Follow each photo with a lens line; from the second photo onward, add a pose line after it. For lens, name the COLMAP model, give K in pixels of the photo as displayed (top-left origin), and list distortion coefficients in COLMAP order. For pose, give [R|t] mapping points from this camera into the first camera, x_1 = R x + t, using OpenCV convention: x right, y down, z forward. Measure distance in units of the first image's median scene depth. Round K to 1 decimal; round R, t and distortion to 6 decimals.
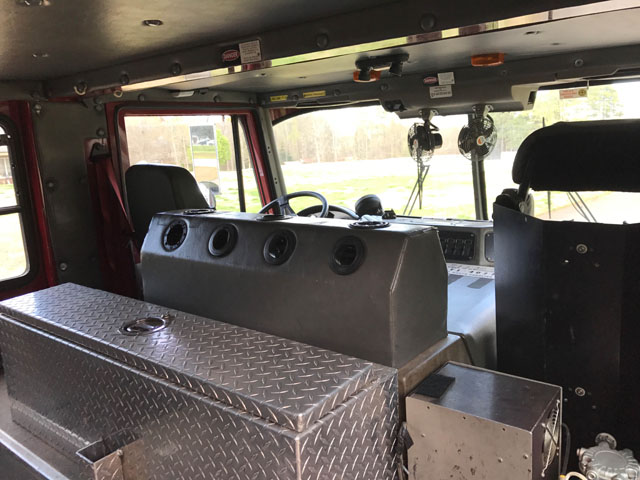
lens RADIAL K [[520.0, 0, 320.0], [0, 520.0, 238.8], [0, 0, 1]] dist [0.011611, -0.022589]
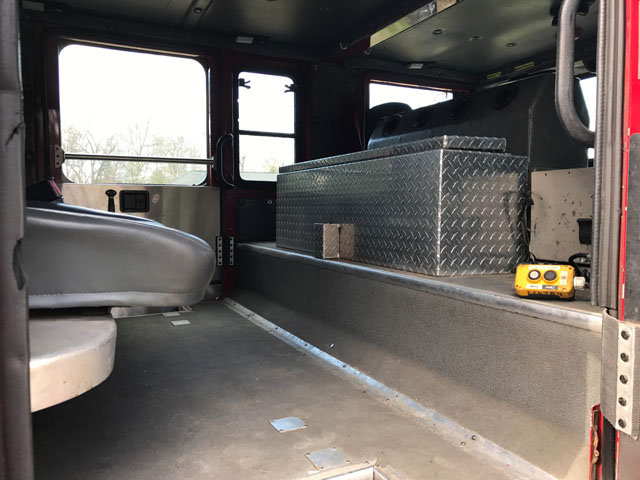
lens RADIAL K [[520.0, 0, 321.0], [0, 520.0, 240.1], [0, 0, 1]] dist [0.011611, -0.022589]
pose [[0.899993, 0.078755, -0.428731, 0.172084], [-0.132975, 0.986265, -0.097970, 0.442596], [0.415126, 0.145183, 0.898105, -0.299102]]
